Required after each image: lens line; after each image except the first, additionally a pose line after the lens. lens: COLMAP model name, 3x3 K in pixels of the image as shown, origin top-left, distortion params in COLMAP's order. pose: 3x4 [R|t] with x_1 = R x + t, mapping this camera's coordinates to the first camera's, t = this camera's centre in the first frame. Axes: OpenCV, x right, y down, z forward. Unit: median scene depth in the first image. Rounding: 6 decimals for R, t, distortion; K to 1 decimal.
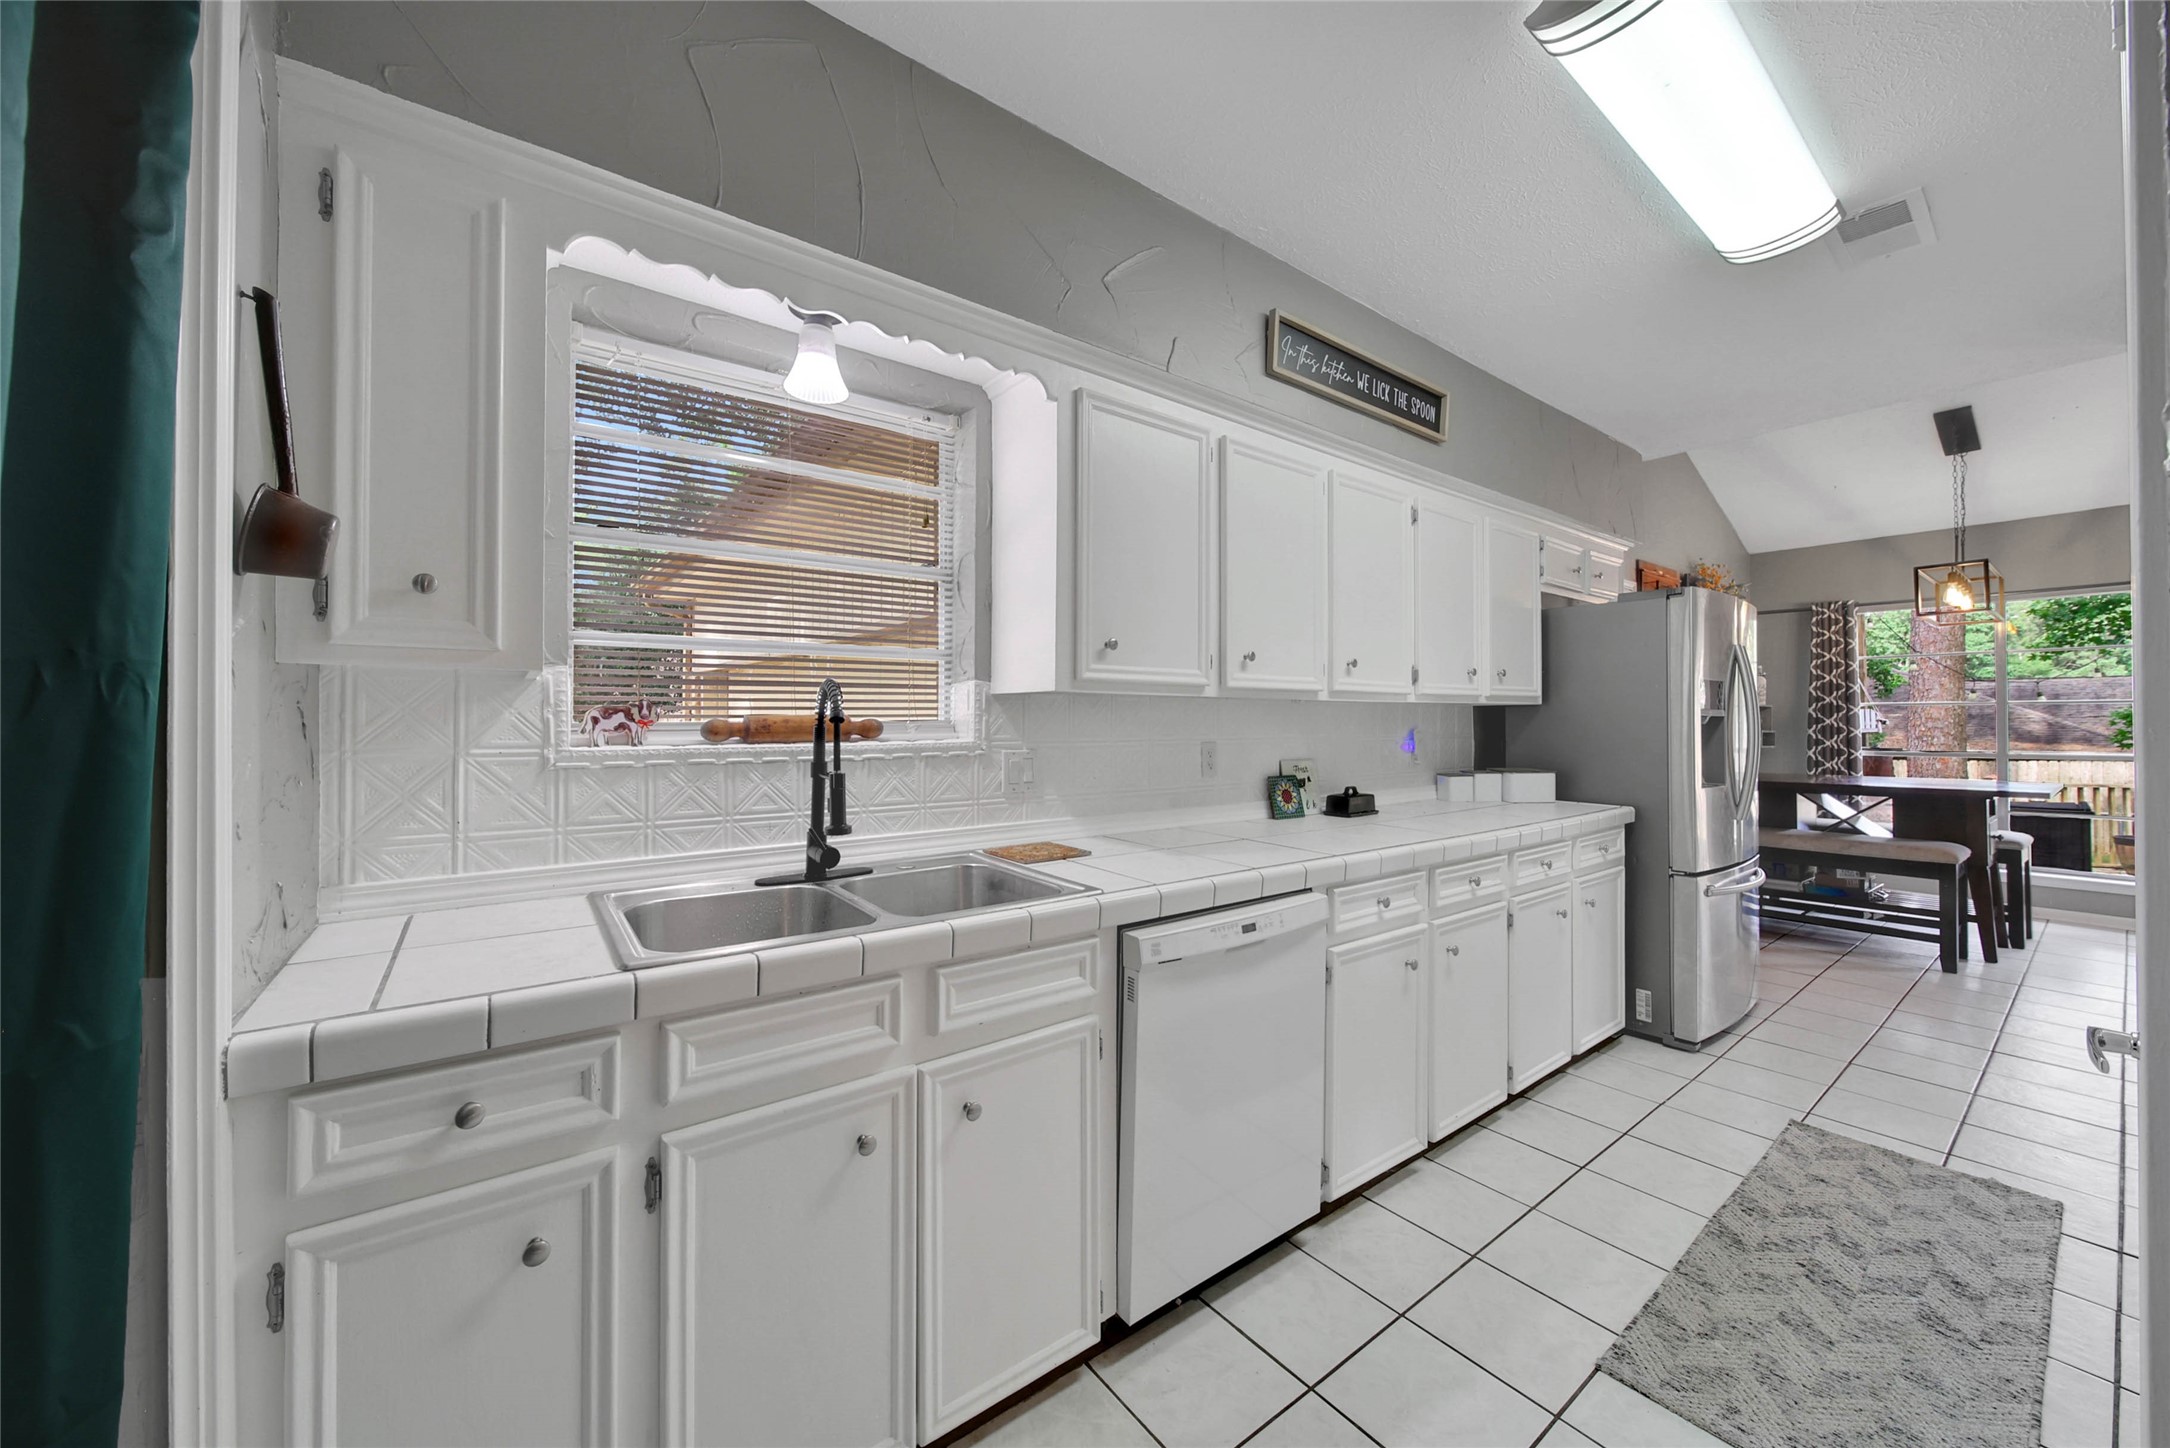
lens RADIAL K [[800.1, 0, 1085.0], [0, 800.1, 724.0], [0, 0, 1]] dist [-0.000737, -0.000062]
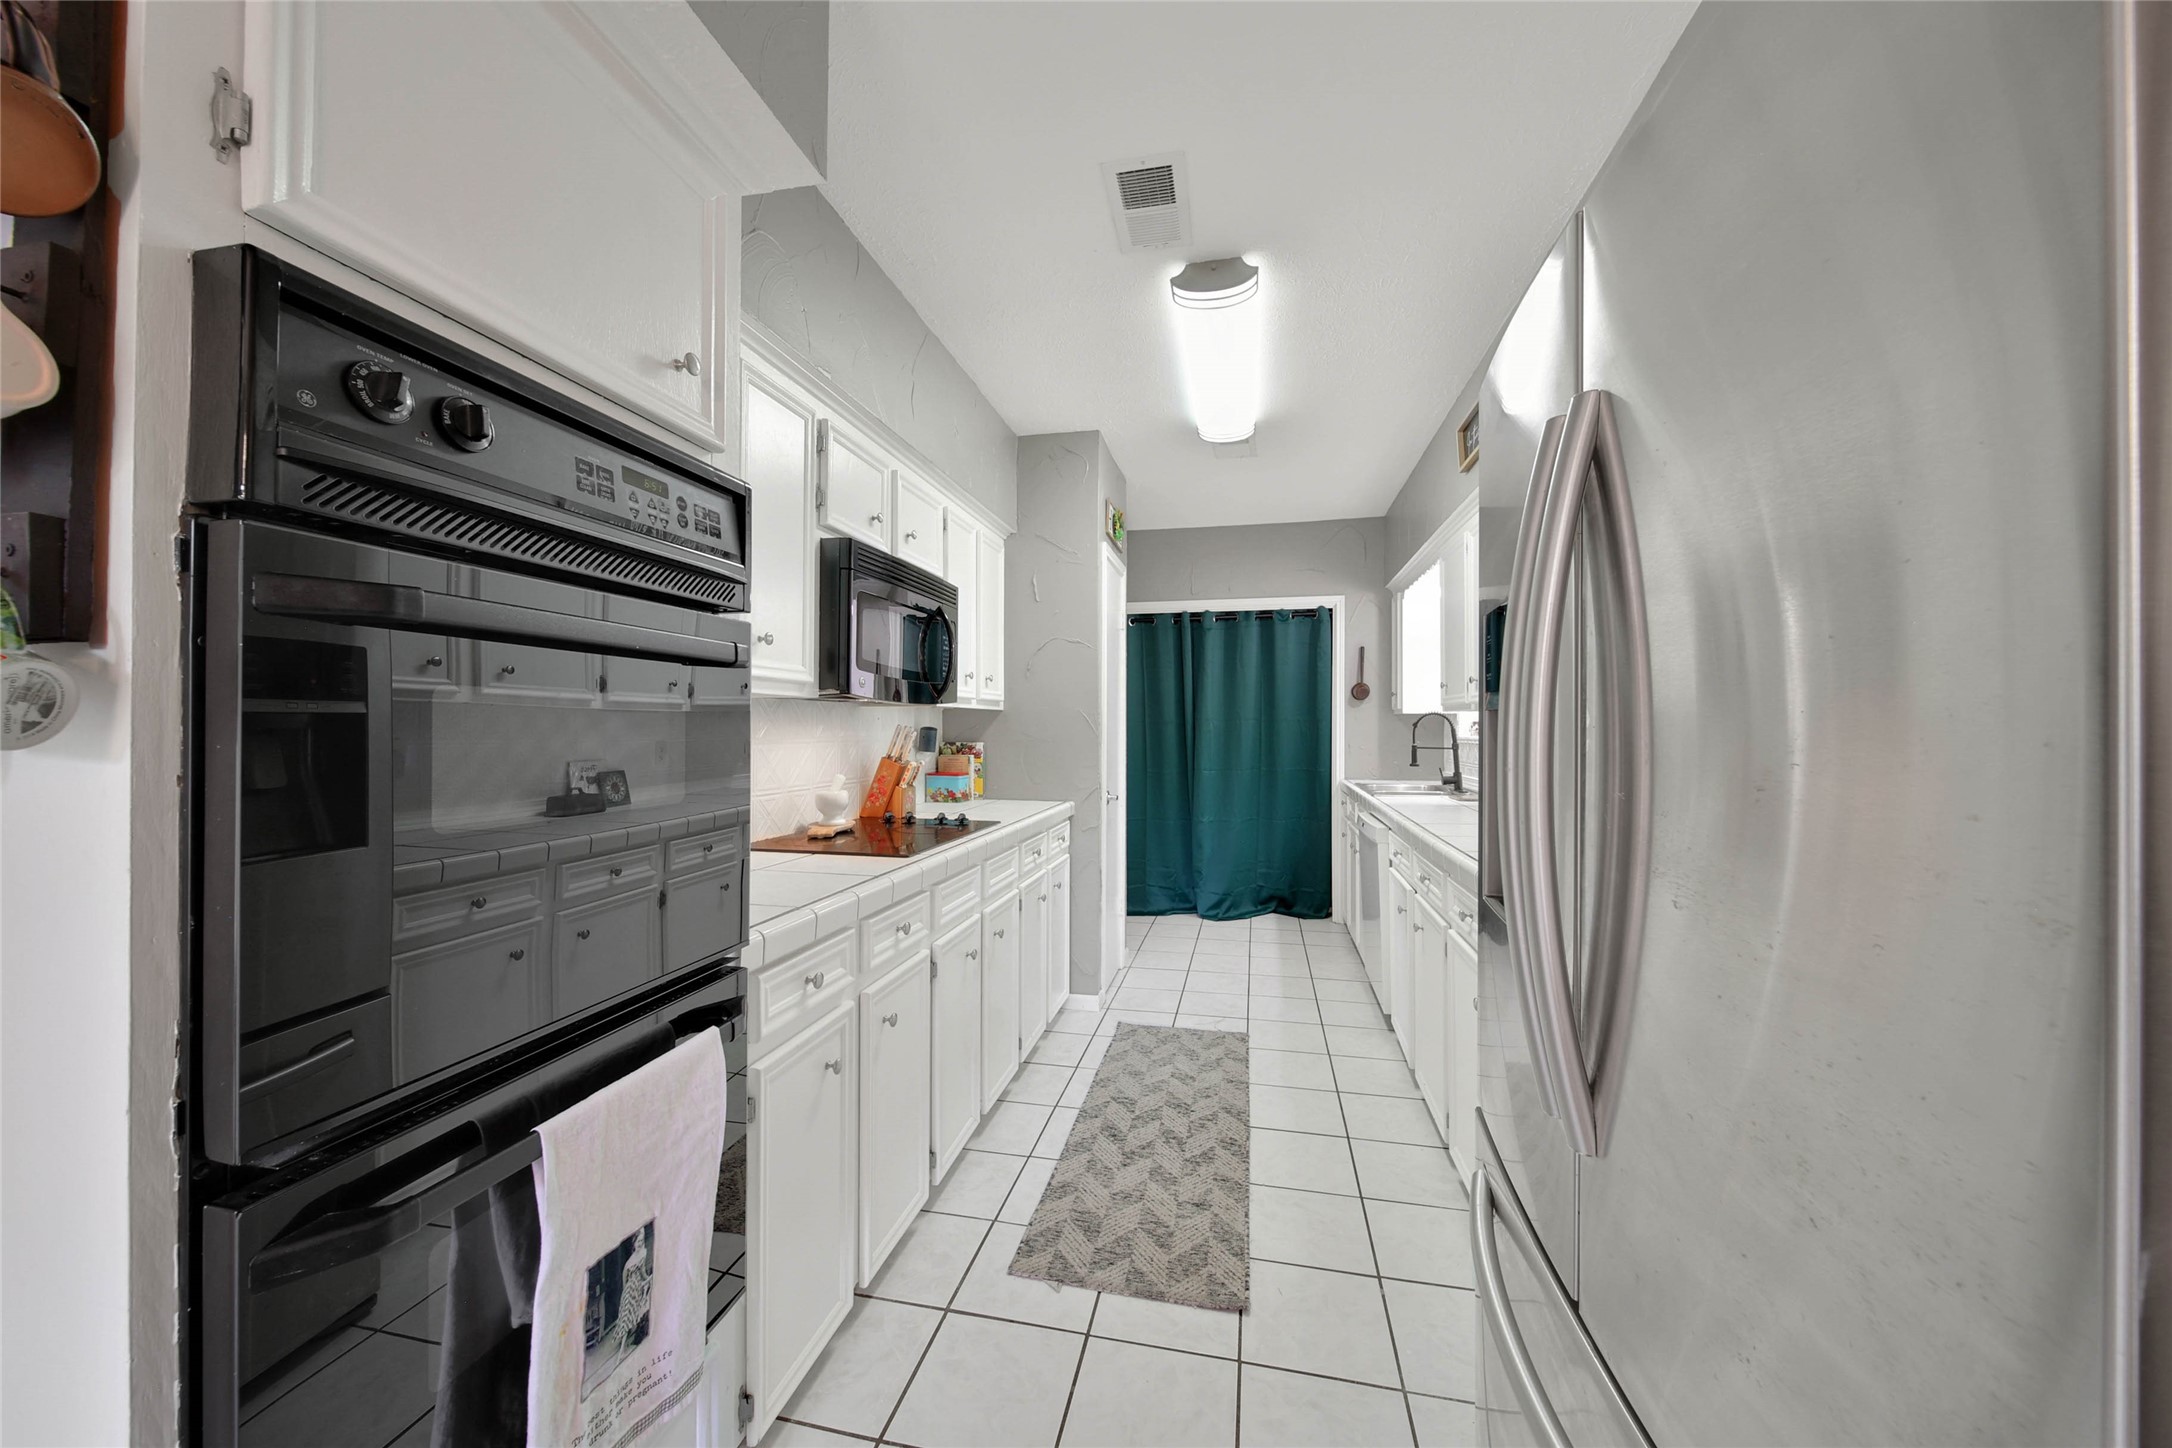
lens RADIAL K [[792.1, 0, 1092.4], [0, 792.1, 710.5], [0, 0, 1]] dist [-0.001528, -0.000220]
pose [[-0.756509, -0.020666, -0.653657, 1.986540], [-0.005855, 0.999675, -0.024830, 0.005184], [0.653957, -0.014957, -0.756384, 1.979925]]
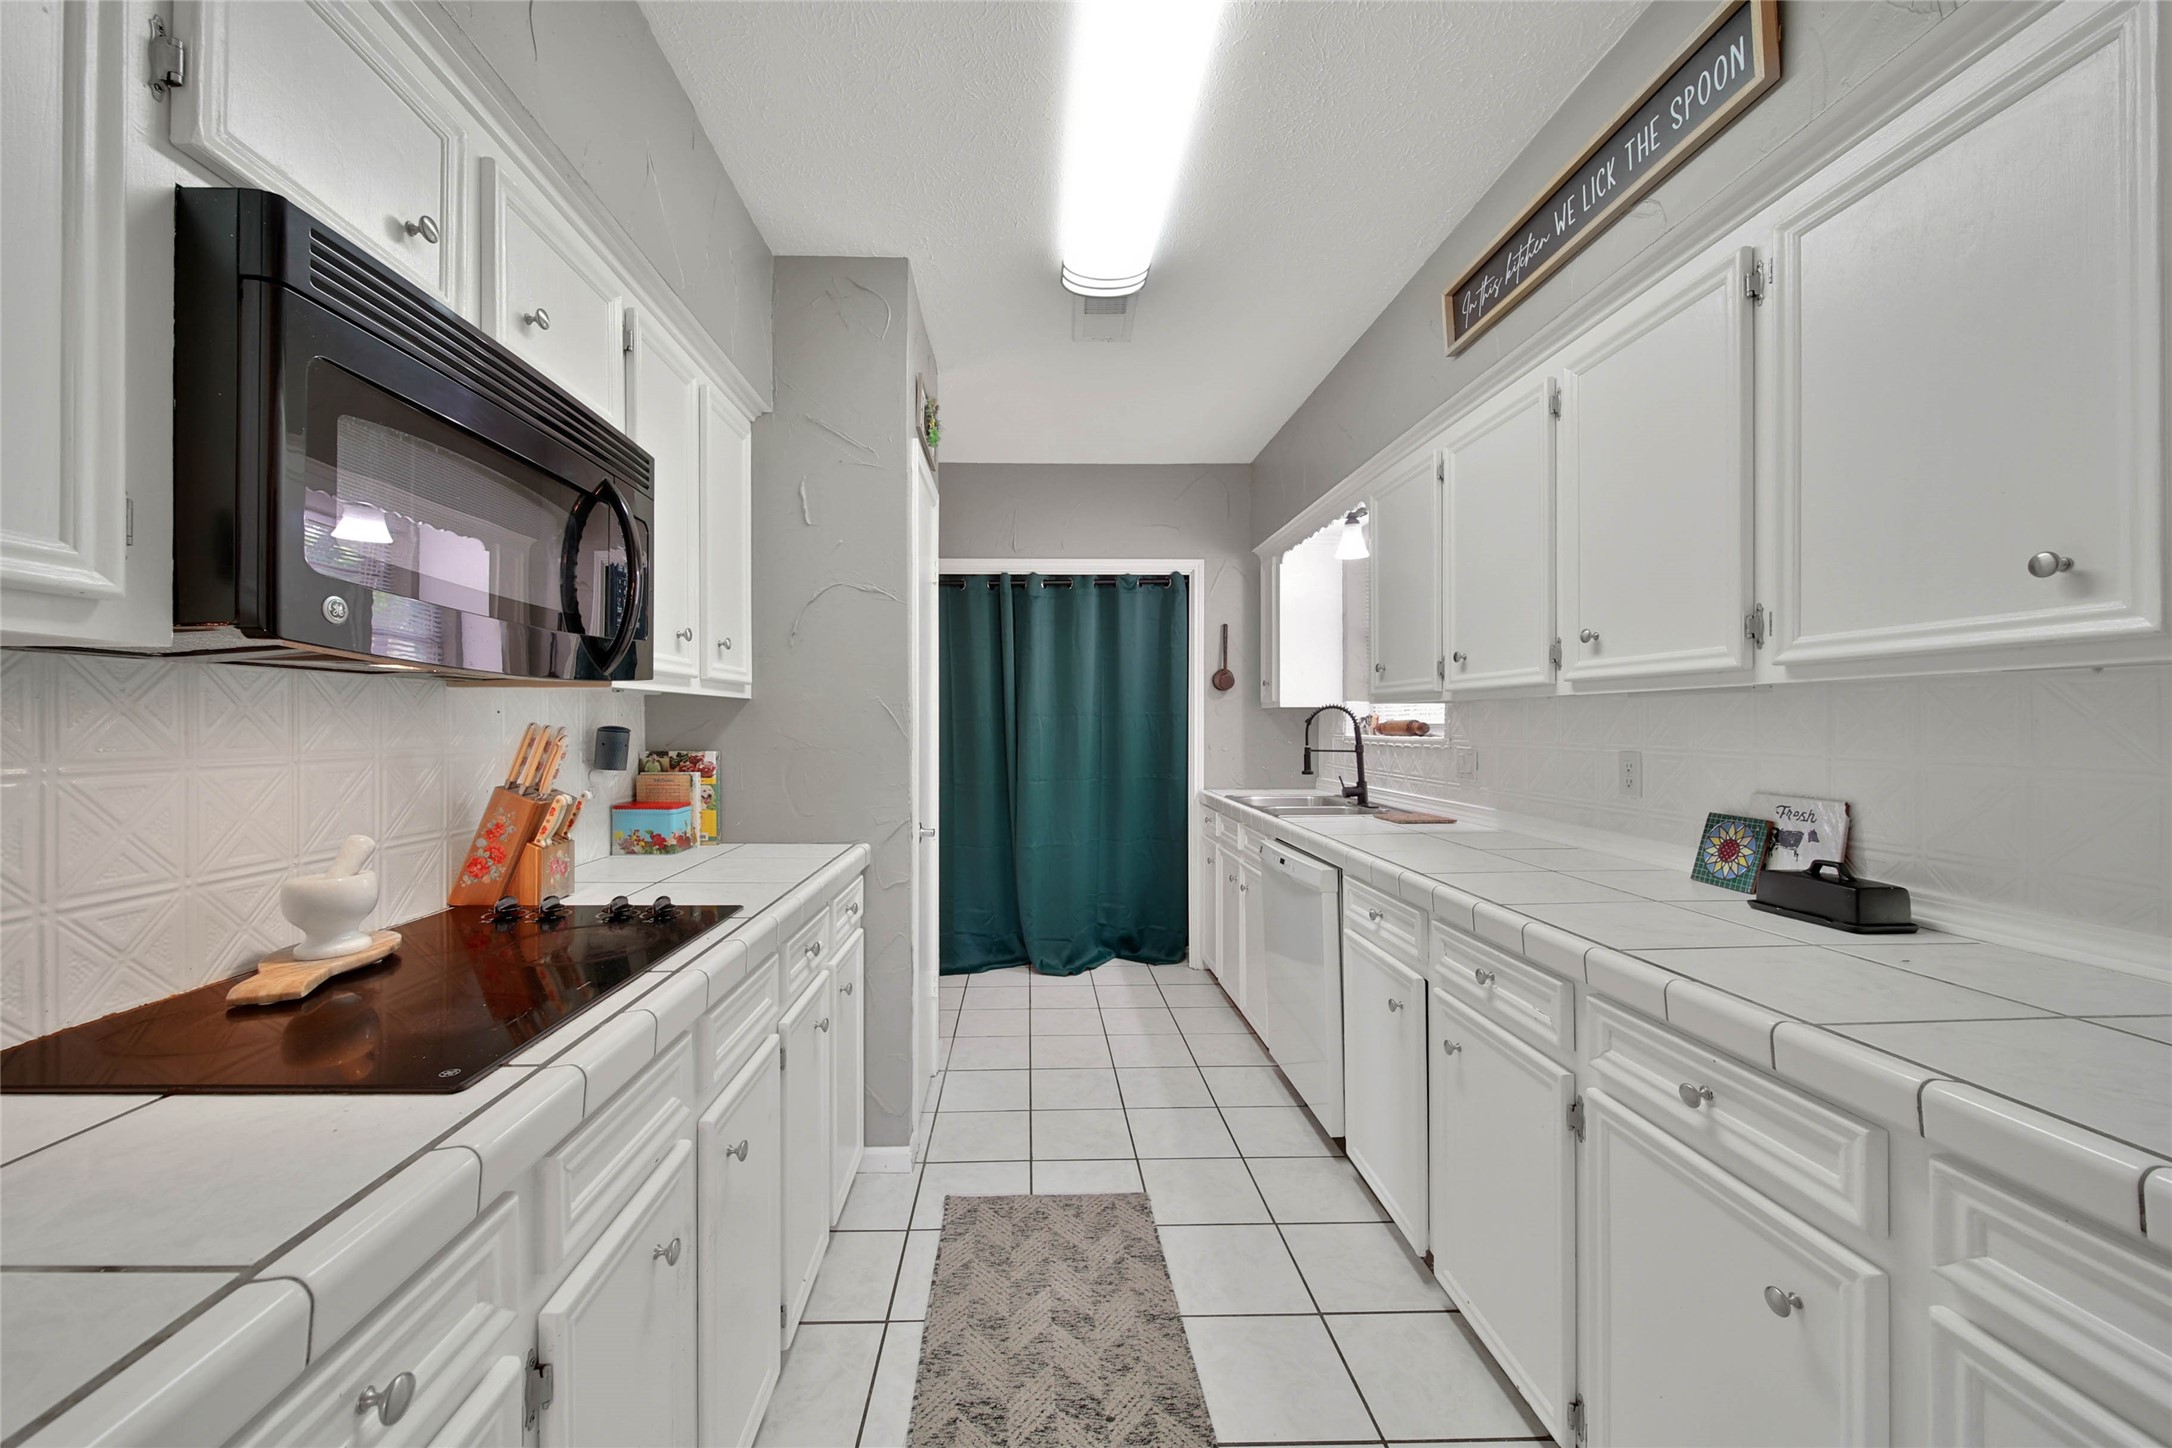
lens RADIAL K [[813.2, 0, 1049.5], [0, 813.2, 722.9], [0, 0, 1]] dist [-0.002847, -0.000142]
pose [[-0.586953, -0.005512, -0.809602, 1.600743], [-0.003749, 0.999985, -0.004090, -0.002698], [0.809612, 0.000634, -0.586965, 1.437983]]
